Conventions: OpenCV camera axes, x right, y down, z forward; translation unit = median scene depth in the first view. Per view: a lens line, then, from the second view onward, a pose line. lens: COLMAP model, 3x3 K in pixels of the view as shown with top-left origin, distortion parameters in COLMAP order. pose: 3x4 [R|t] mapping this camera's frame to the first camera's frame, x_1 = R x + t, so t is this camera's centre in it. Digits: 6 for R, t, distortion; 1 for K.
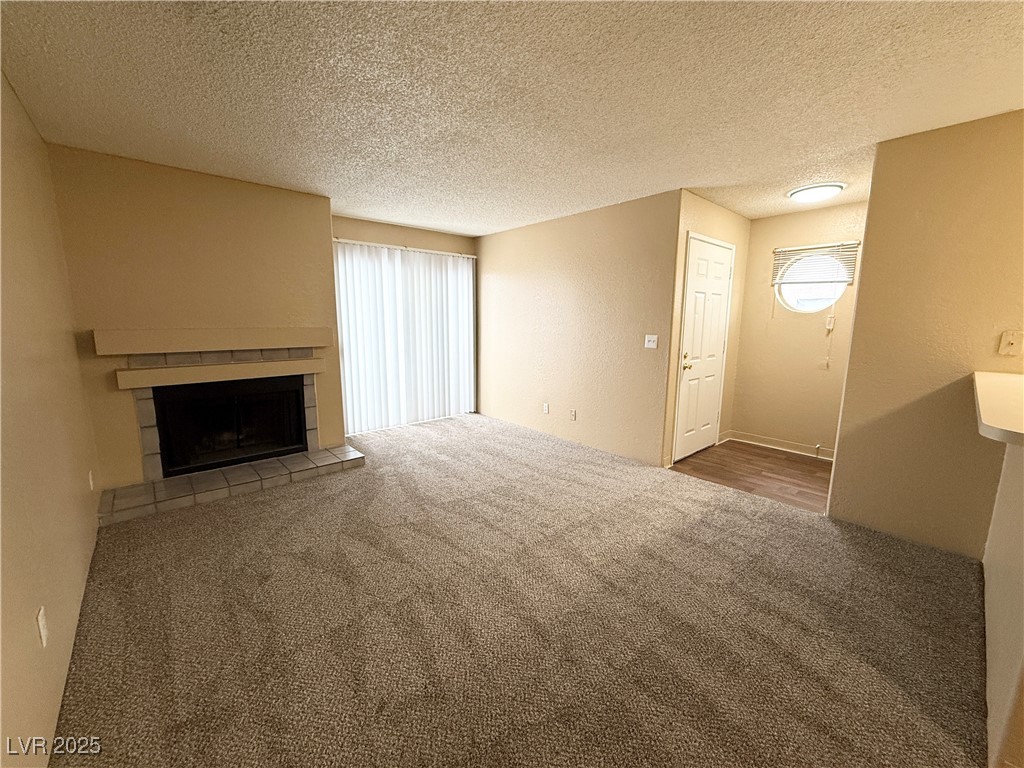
lens RADIAL K [[407.1, 0, 510.6], [0, 407.1, 384.2], [0, 0, 1]] dist [0.000099, -0.000354]
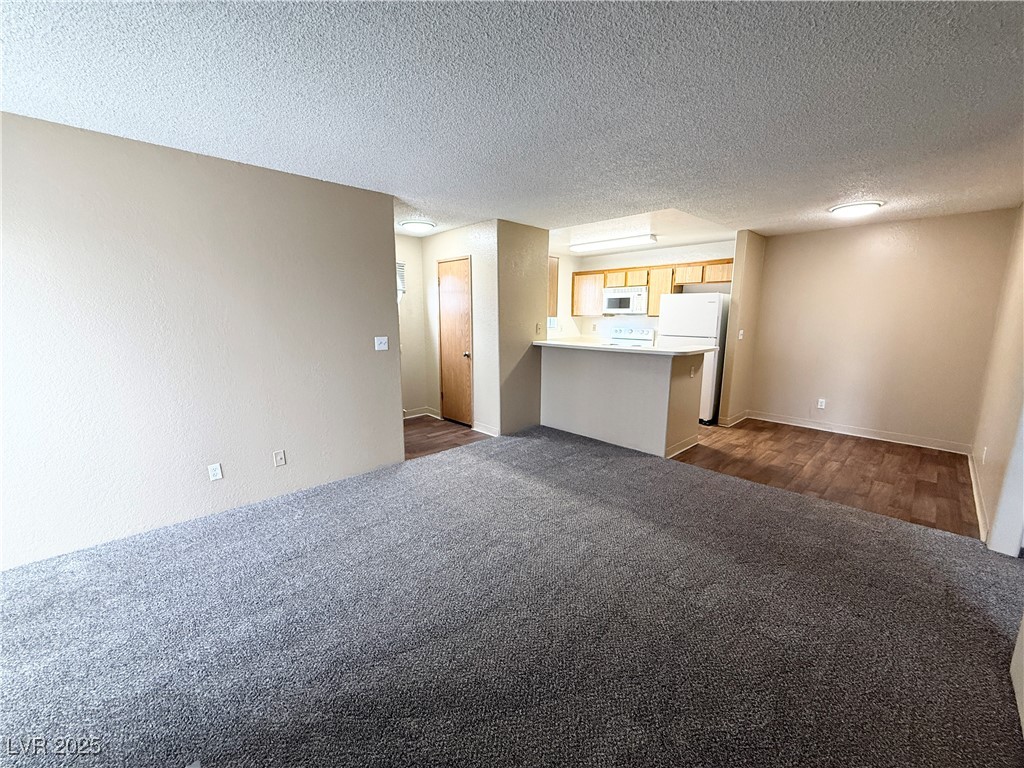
lens RADIAL K [[407.1, 0, 510.6], [0, 407.1, 384.2], [0, 0, 1]] dist [0.000099, -0.000354]
pose [[-0.038184, -0.179046, 0.983099, -0.695830], [0.155956, 0.970693, 0.182844, -0.151944], [-0.987026, 0.160302, -0.009141, 0.779118]]
